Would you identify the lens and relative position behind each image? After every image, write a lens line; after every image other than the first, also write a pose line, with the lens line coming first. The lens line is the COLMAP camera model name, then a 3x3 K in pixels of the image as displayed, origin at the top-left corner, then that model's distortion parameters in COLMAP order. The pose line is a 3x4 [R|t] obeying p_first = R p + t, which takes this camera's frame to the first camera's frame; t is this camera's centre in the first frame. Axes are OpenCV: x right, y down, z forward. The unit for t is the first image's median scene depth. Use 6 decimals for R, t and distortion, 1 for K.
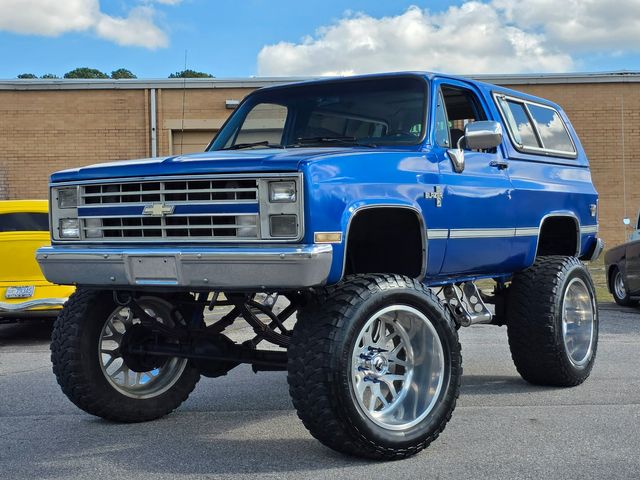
lens RADIAL K [[1073.0, 0, 304.1], [0, 1073.0, 239.2], [0, 0, 1]] dist [0.089822, -0.038073]
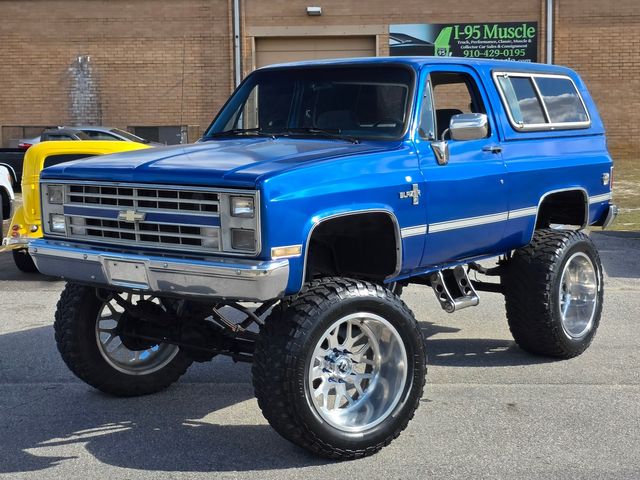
lens RADIAL K [[1043.0, 0, 320.0], [0, 1043.0, 240.0], [0, 0, 1]] dist [0.079069, 0.068357]
pose [[0.996580, 0.014369, -0.081373, 0.124047], [-0.005389, 0.993971, 0.109511, -0.111951], [0.082456, -0.108698, 0.990649, 0.010796]]
